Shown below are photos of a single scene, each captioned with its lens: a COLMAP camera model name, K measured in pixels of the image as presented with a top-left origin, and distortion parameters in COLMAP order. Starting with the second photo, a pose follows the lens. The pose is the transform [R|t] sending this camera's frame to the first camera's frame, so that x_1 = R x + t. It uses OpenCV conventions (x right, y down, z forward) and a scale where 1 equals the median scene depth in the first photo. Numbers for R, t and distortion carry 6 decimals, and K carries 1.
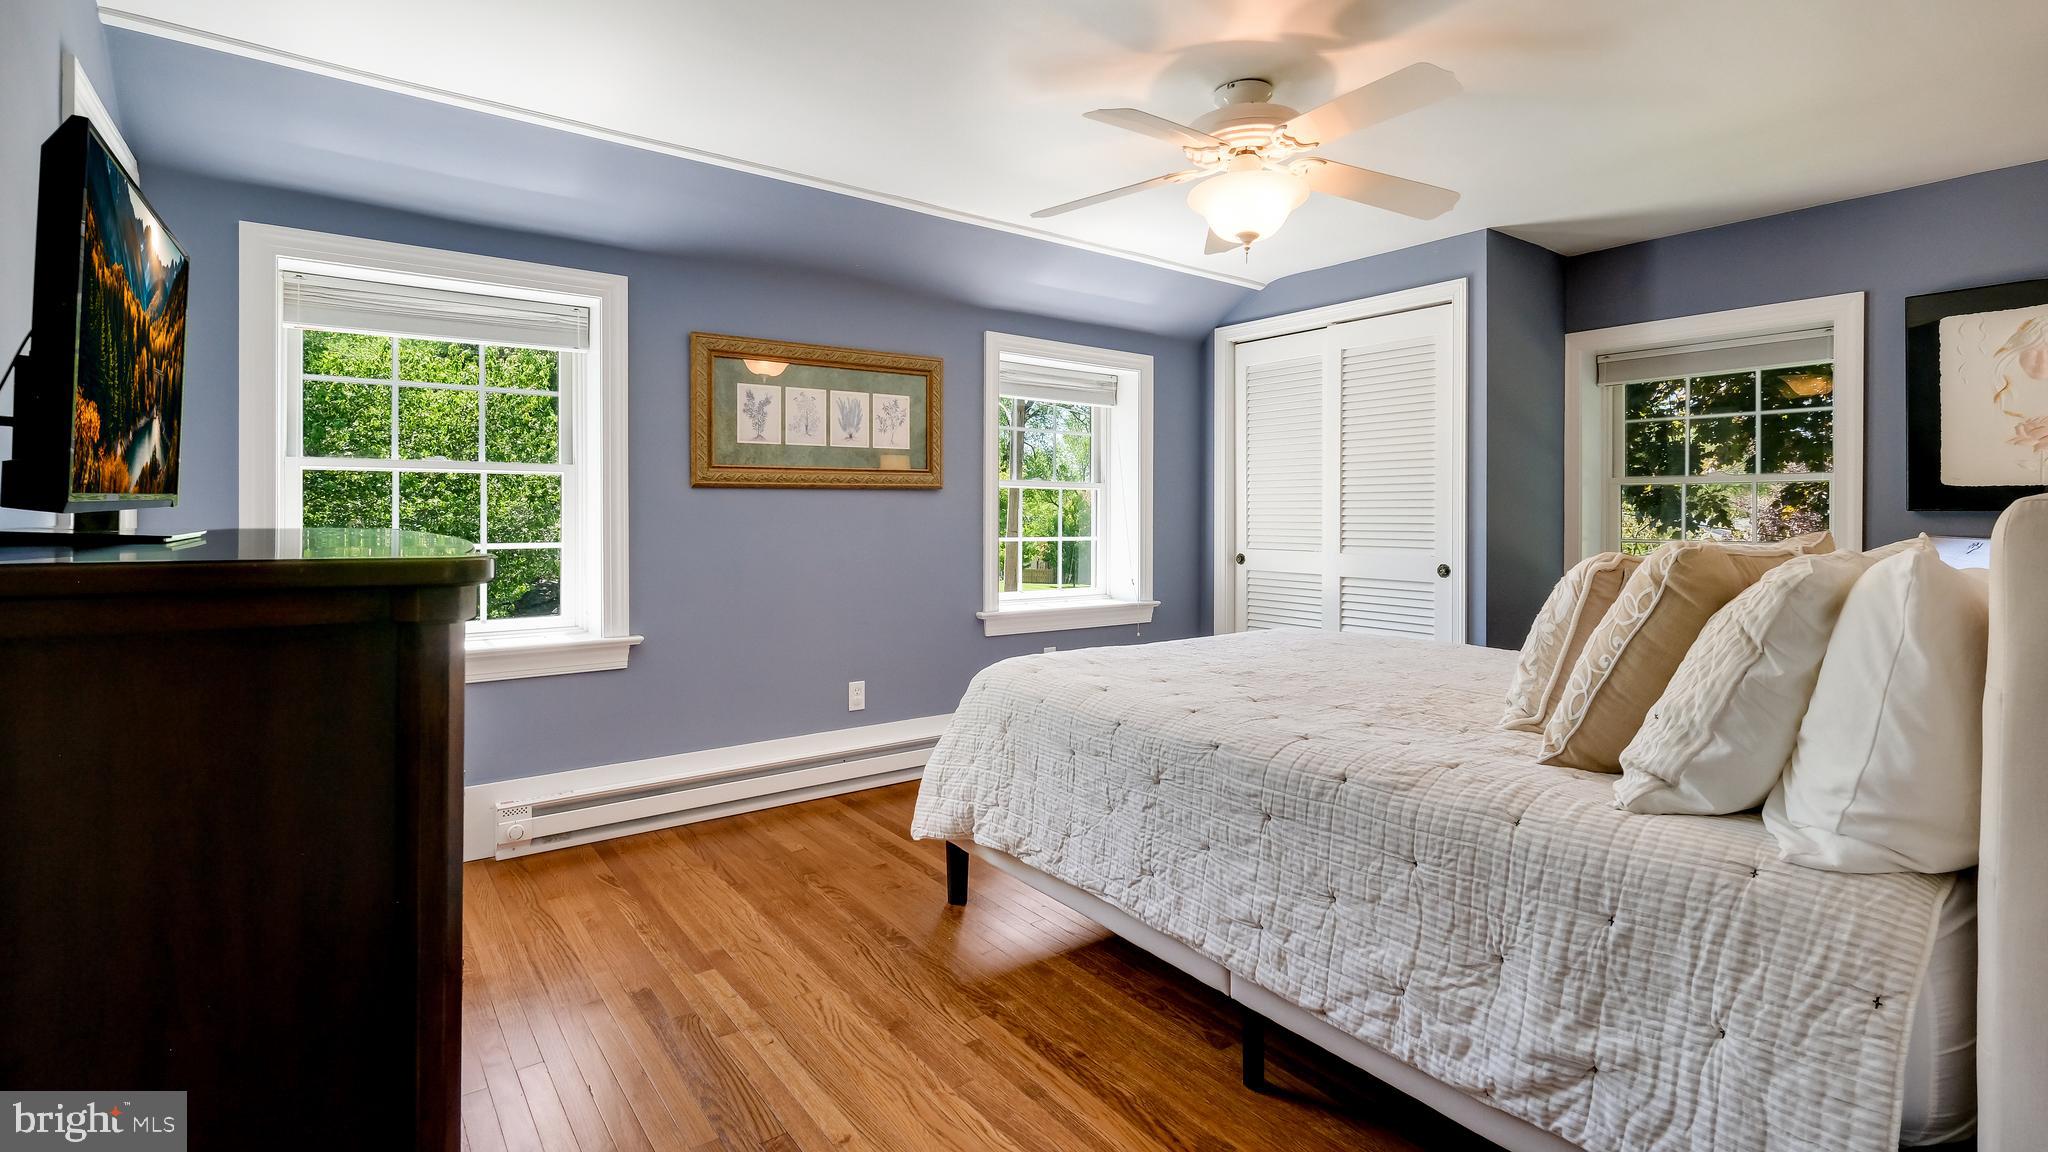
lens RADIAL K [[916.3, 0, 1025.4], [0, 916.3, 547.2], [0, 0, 1]] dist [-0.004450, -0.000656]
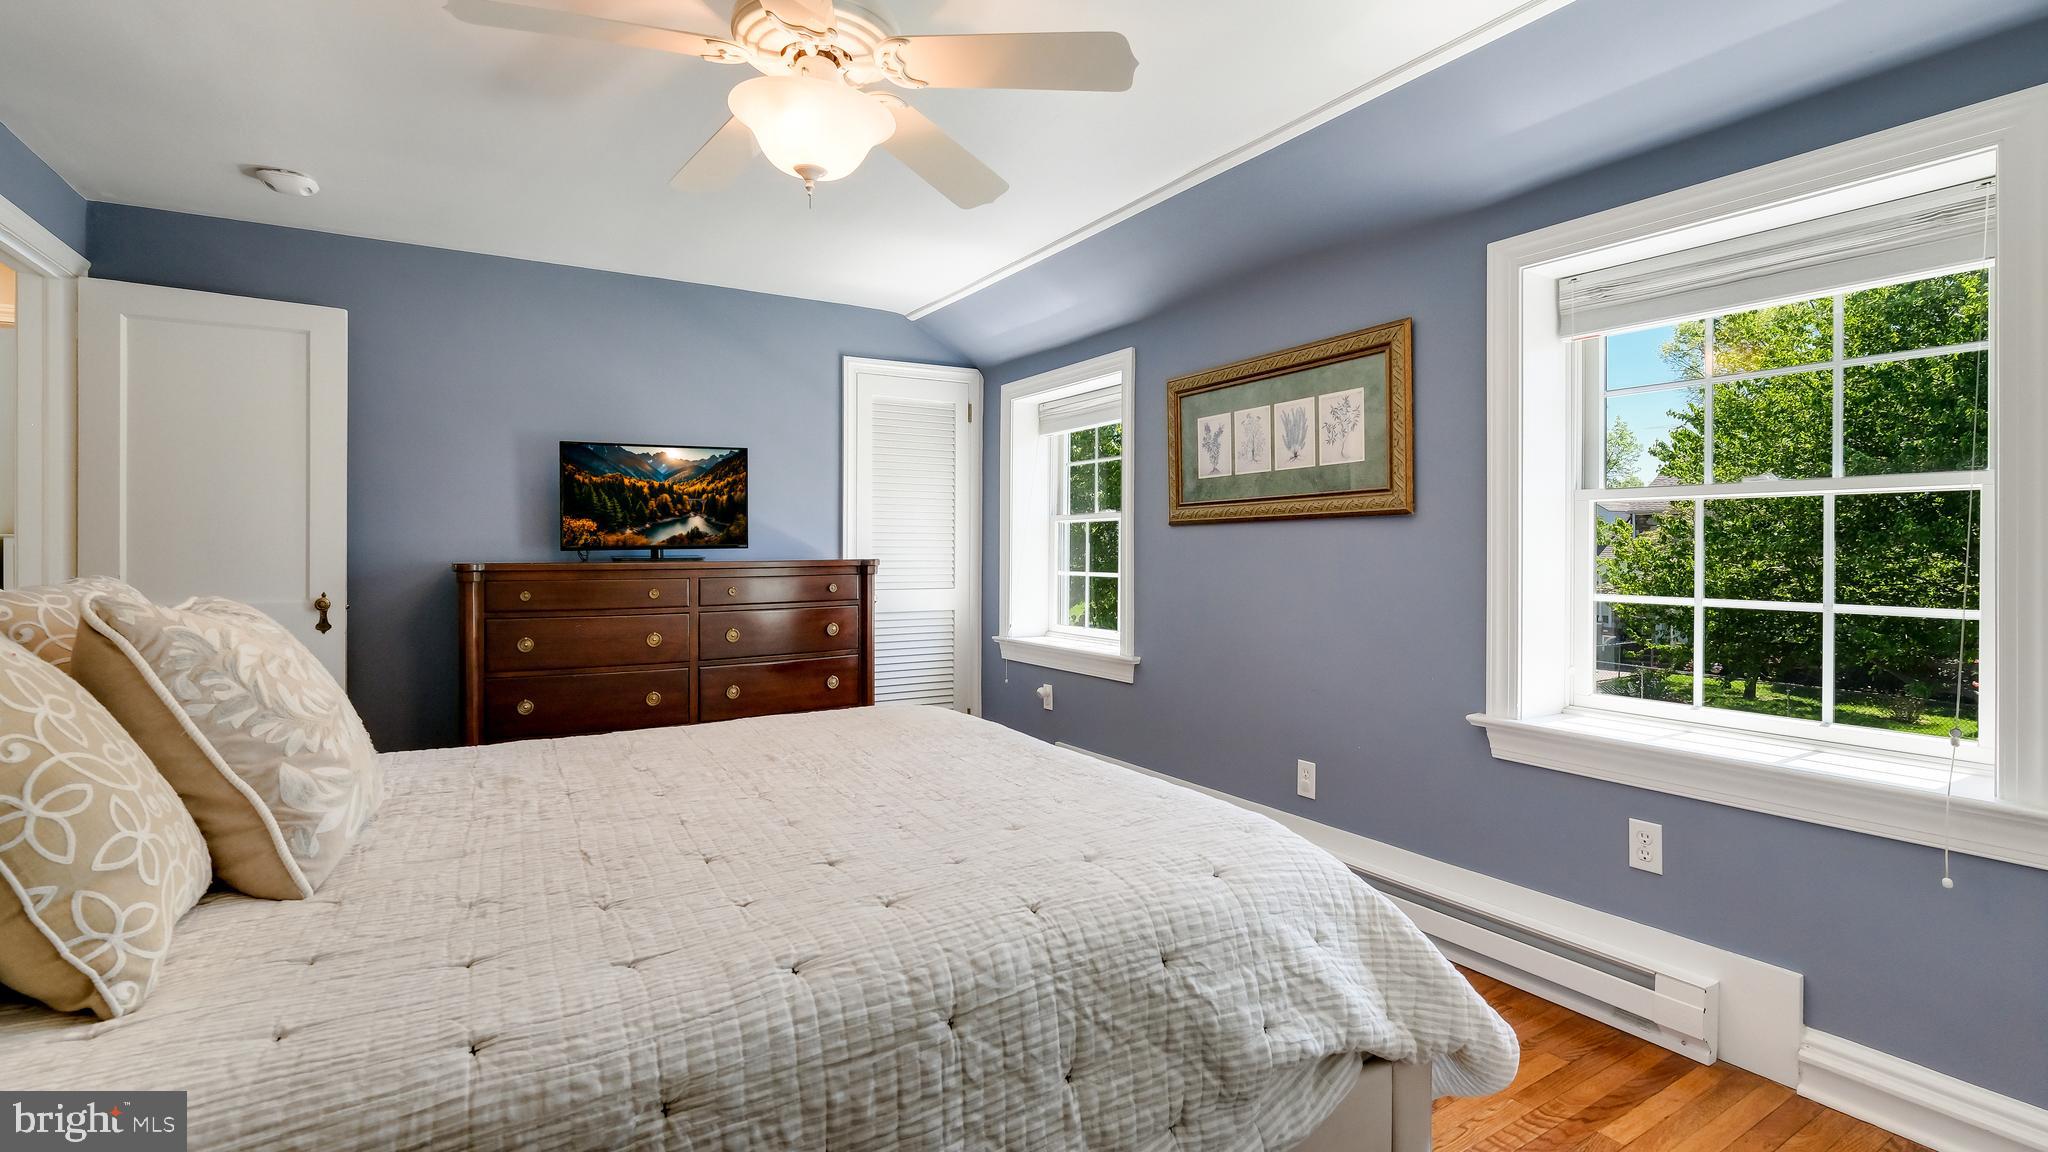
lens RADIAL K [[908.9, 0, 1018.8], [0, 908.9, 557.9], [0, 0, 1]] dist [-0.006984, -0.000387]
pose [[-0.082736, 0.012857, -0.996489, 0.638312], [-0.029792, 0.999438, 0.015368, -0.035616], [0.996126, 0.030959, -0.082307, 0.834952]]
